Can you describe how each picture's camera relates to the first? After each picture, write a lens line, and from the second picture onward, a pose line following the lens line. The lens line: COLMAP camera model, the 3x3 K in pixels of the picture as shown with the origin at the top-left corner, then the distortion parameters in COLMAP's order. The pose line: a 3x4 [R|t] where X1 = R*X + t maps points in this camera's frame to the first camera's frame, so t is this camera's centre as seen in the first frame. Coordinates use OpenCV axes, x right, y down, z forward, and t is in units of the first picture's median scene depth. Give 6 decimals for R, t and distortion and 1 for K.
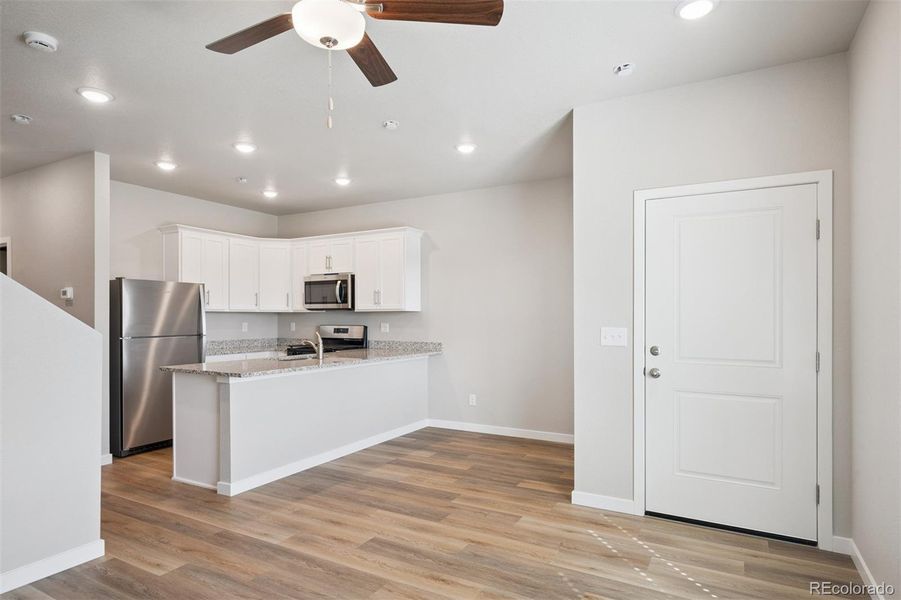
lens RADIAL K [[503.3, 0, 449.3], [0, 503.3, 319.0], [0, 0, 1]] dist [0.007894, -0.000666]
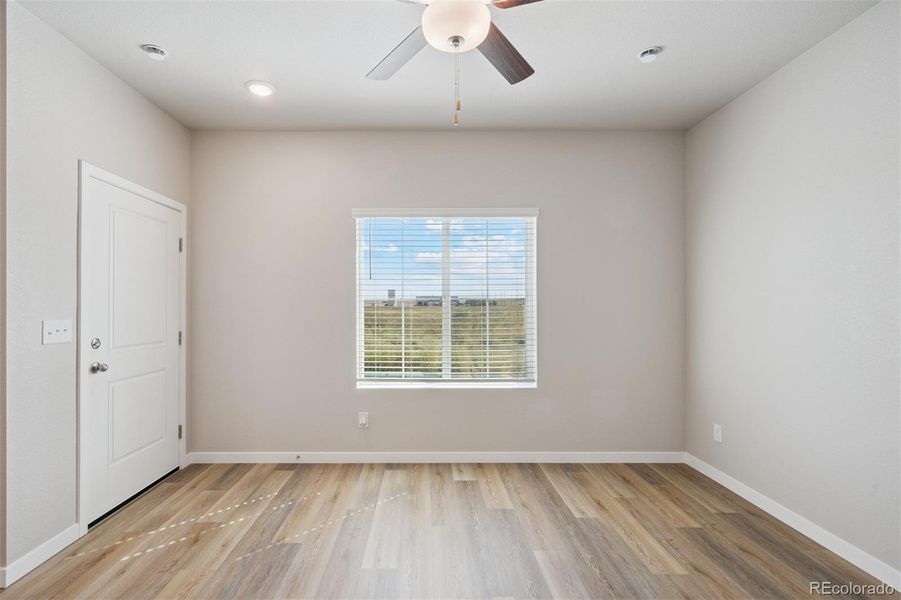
lens RADIAL K [[415.5, 0, 428.3], [0, 415.5, 309.0], [0, 0, 1]] dist [-0.002586, 0.001005]
pose [[-0.485373, -0.005284, 0.874291, -0.332320], [0.004891, 0.999950, 0.008758, -0.001942], [-0.874293, 0.008528, -0.485323, 0.511630]]
